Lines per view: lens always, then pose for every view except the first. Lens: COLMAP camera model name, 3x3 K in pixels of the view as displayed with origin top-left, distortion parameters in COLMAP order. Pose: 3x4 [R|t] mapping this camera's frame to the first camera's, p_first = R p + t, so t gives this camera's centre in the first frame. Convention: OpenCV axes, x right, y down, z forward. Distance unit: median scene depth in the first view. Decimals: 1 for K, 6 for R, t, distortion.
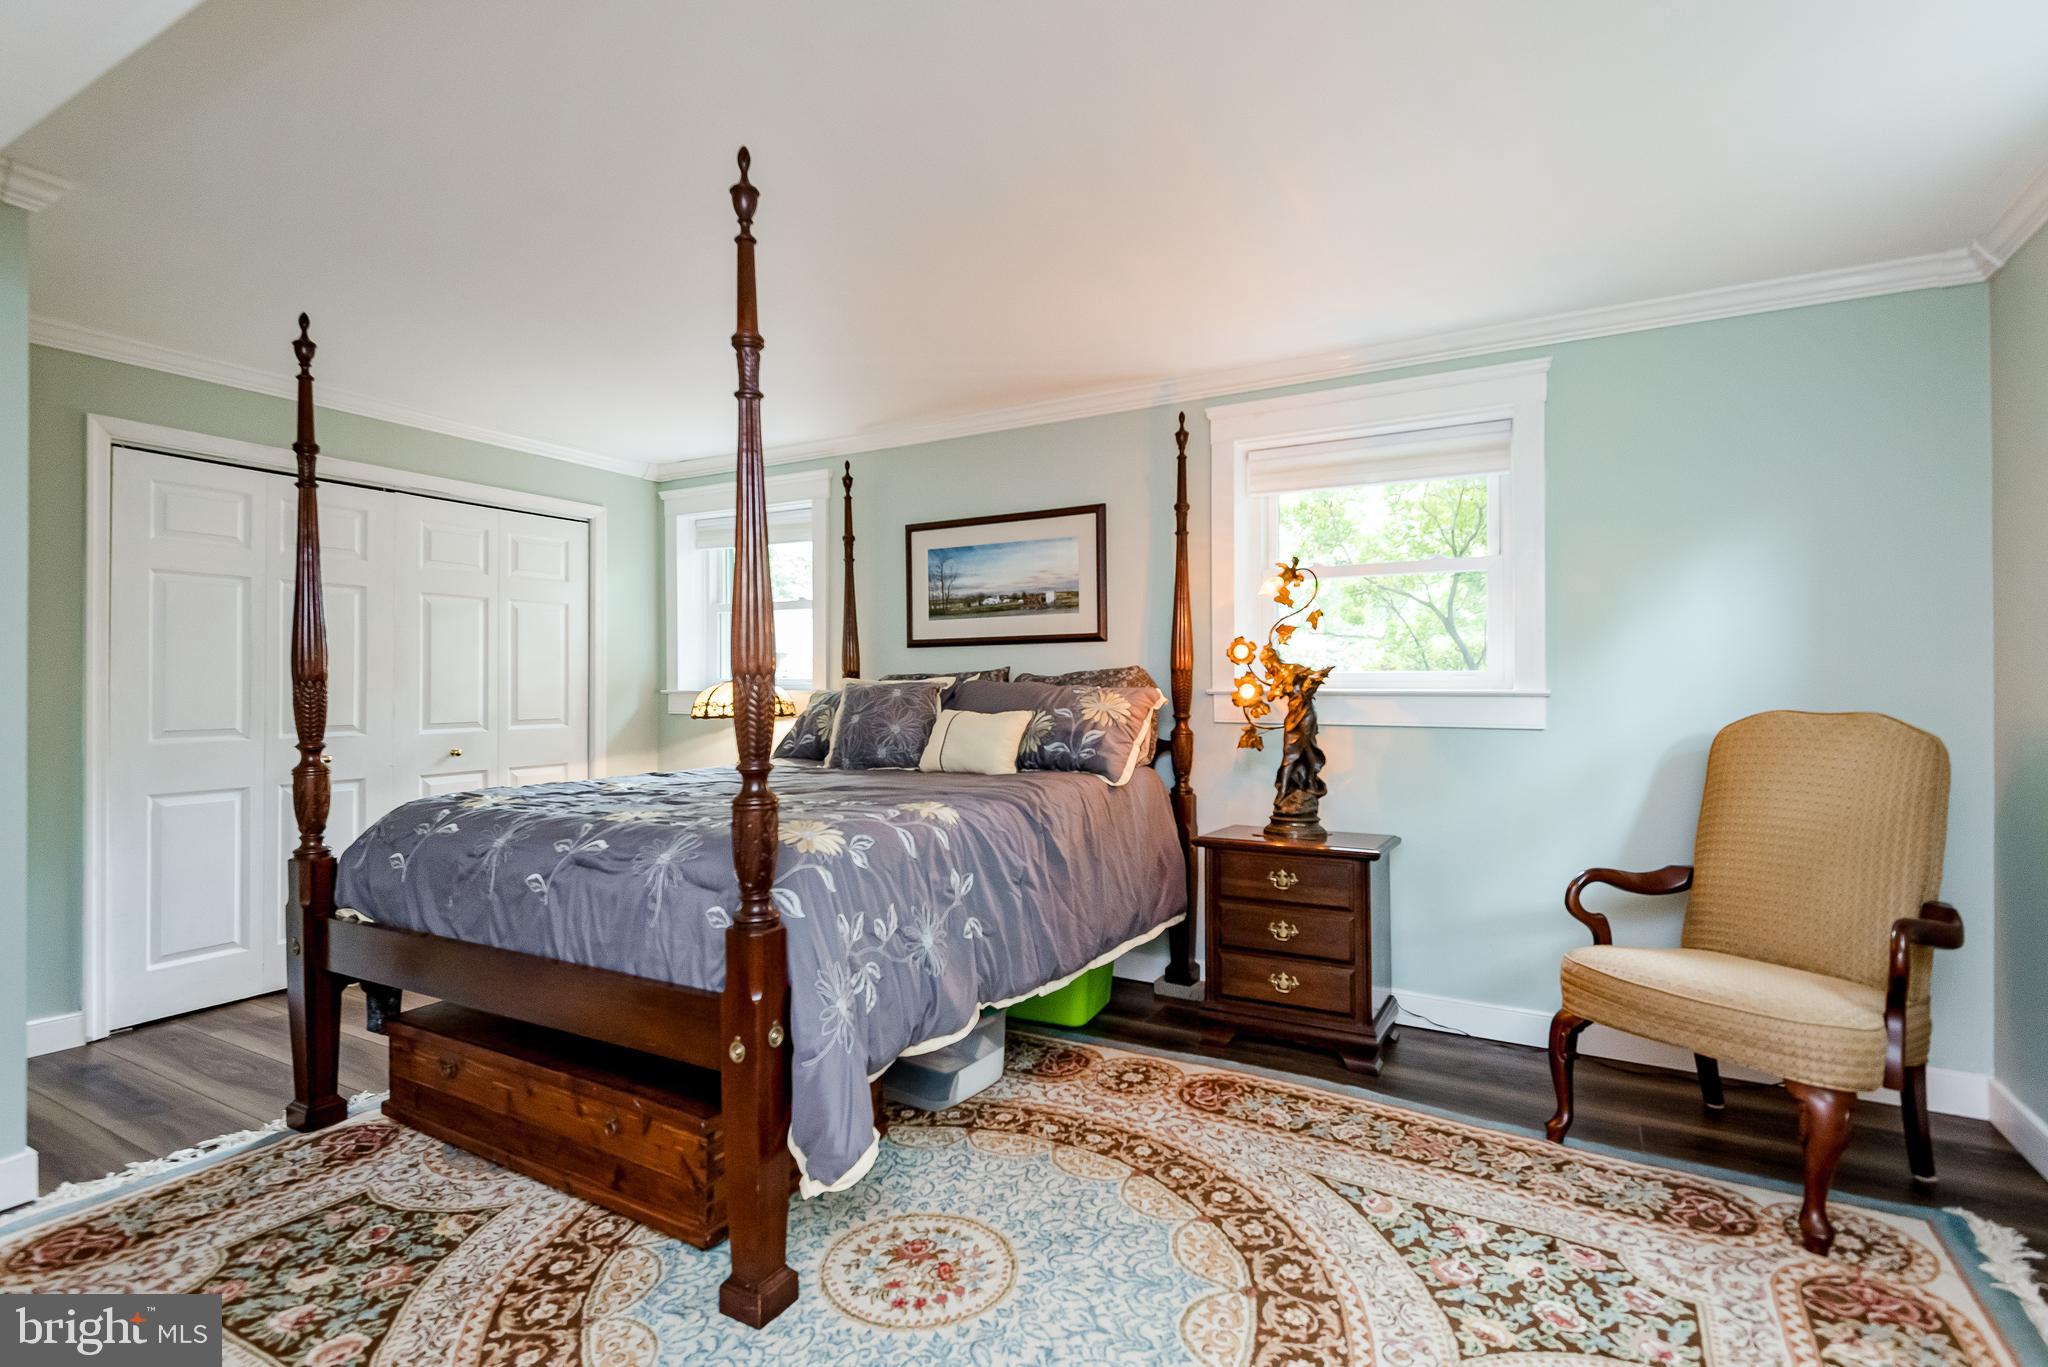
lens RADIAL K [[961.0, 0, 1016.5], [0, 961.0, 674.1], [0, 0, 1]] dist [0.004803, -0.000919]
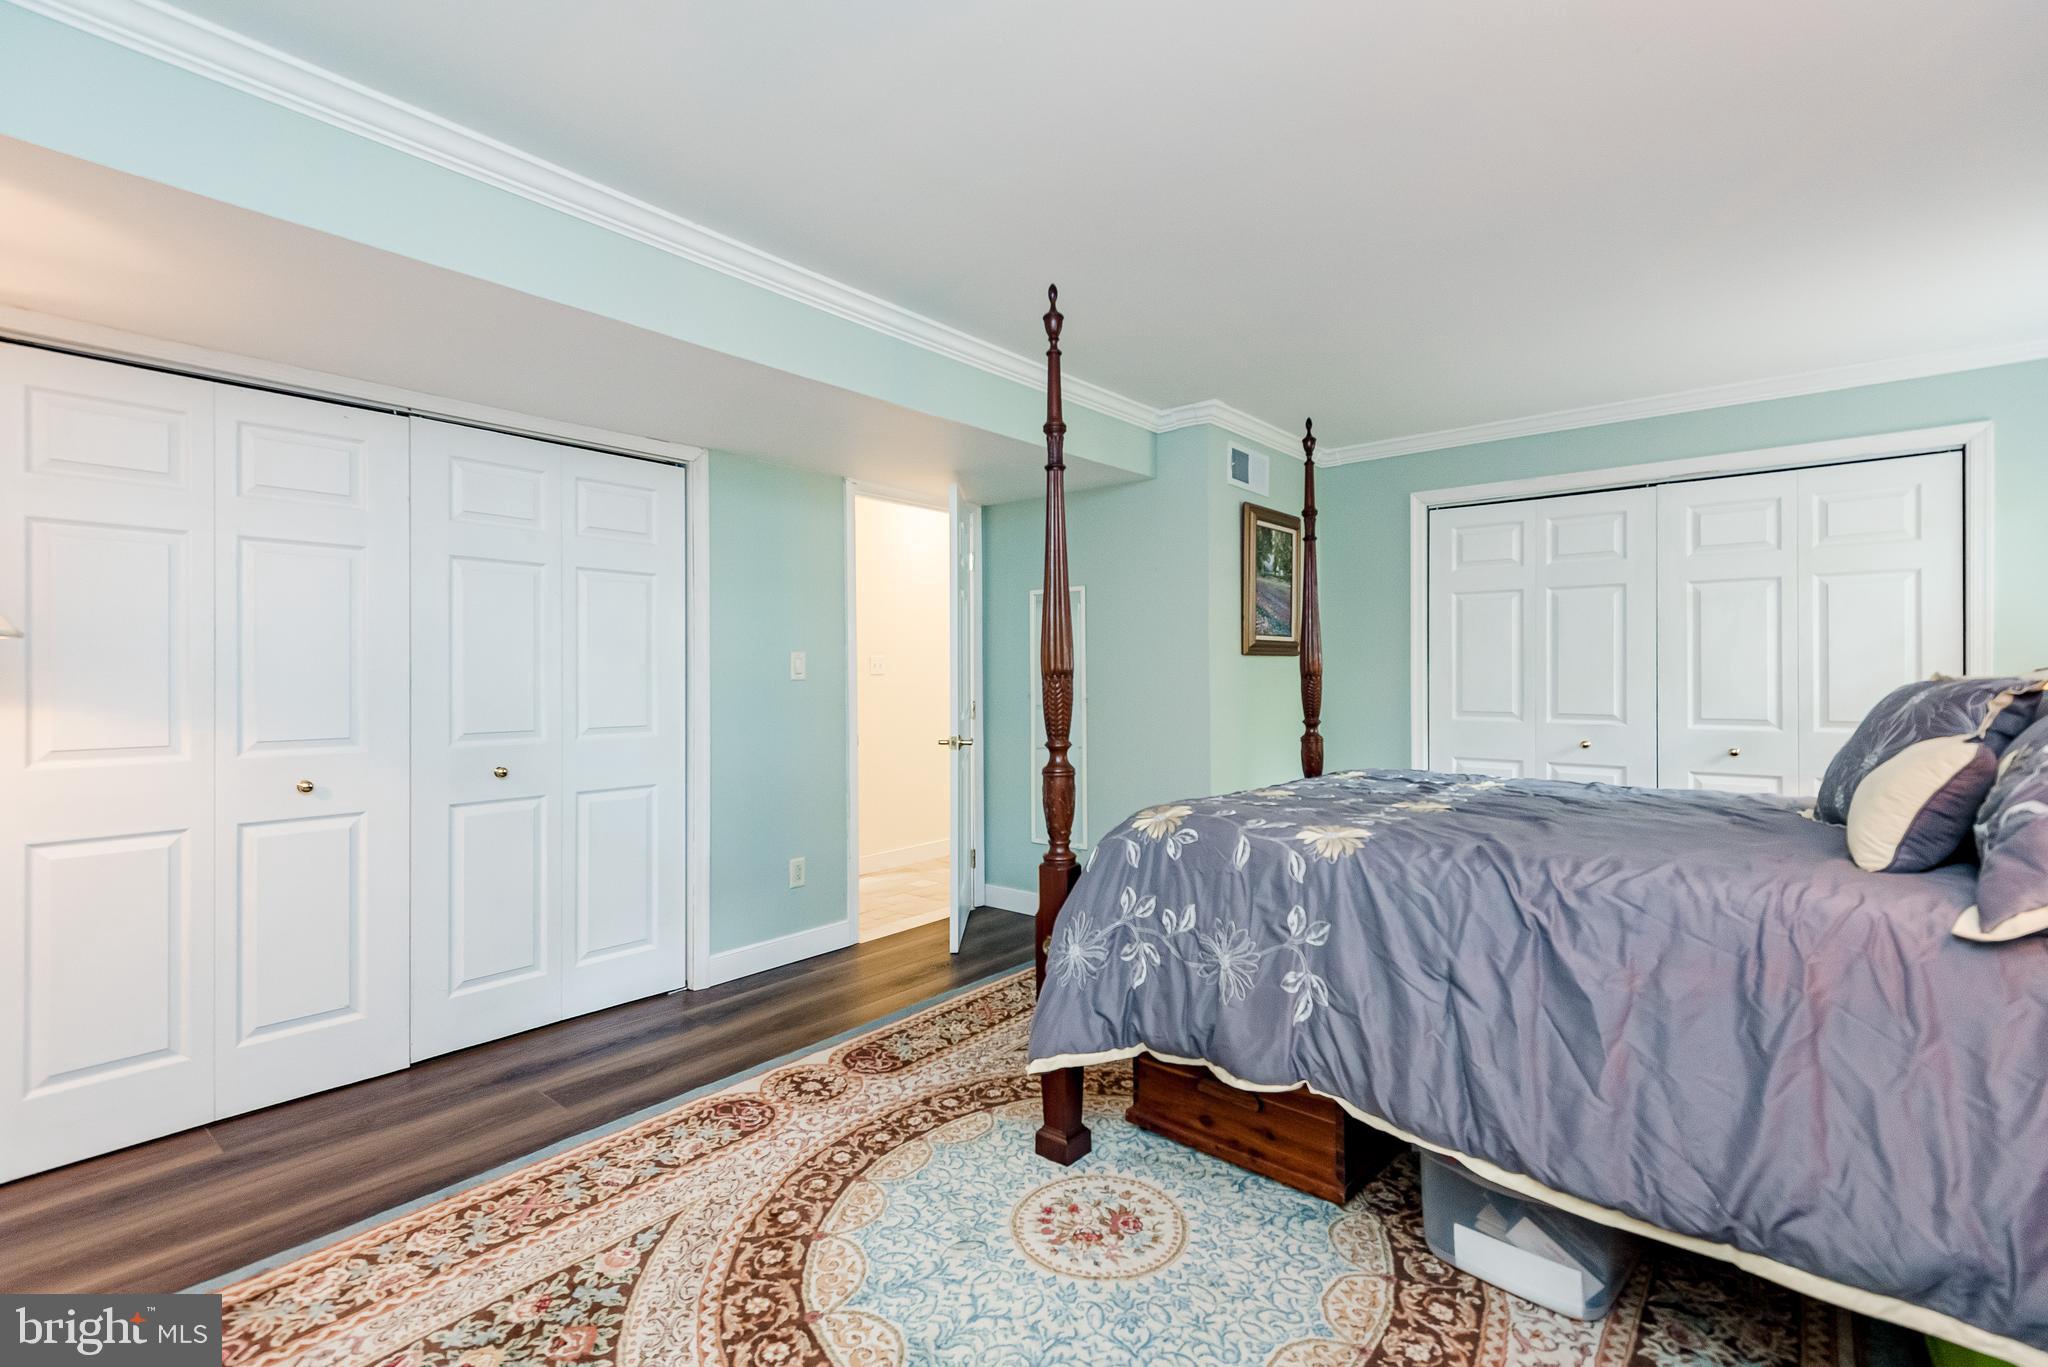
lens RADIAL K [[923.4, 0, 1017.3], [0, 923.4, 690.0], [0, 0, 1]] dist [0.031259, -0.013660]
pose [[-0.188602, 0.018032, -0.981888, 0.690744], [0.012817, 0.999791, 0.015899, 0.000440], [0.981970, -0.009587, -0.188794, 0.826734]]
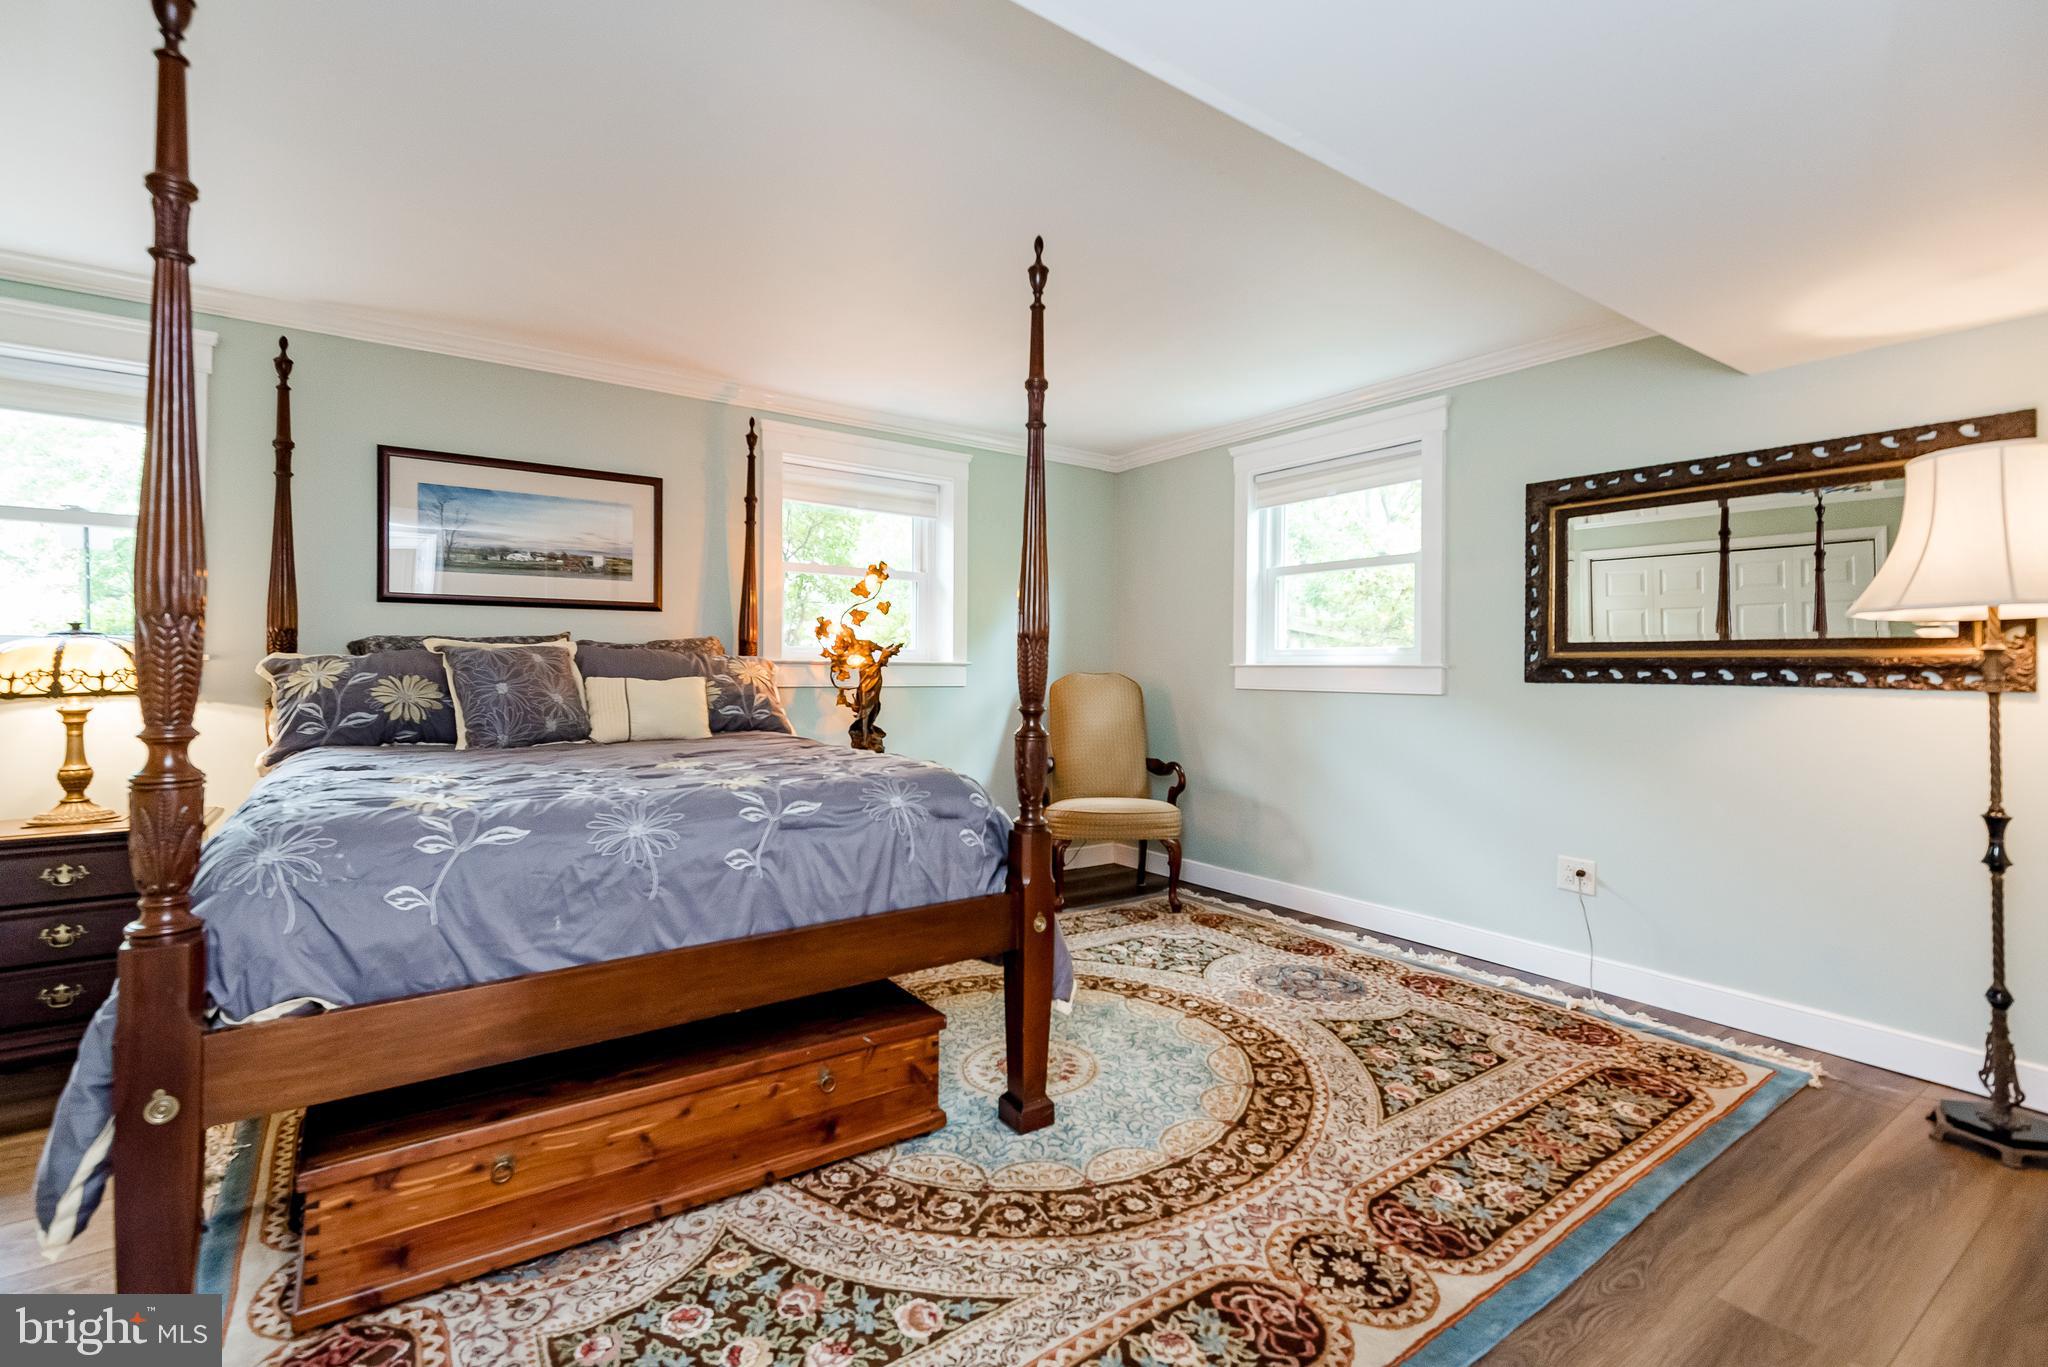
lens RADIAL K [[923.4, 0, 1016.5], [0, 923.4, 667.0], [0, 0, 1]] dist [0.031259, -0.013660]
pose [[0.422601, 0.007403, 0.906286, -0.990551], [-0.019018, 0.999819, 0.000701, 0.027283], [-0.906116, -0.017532, 0.422665, 0.340729]]
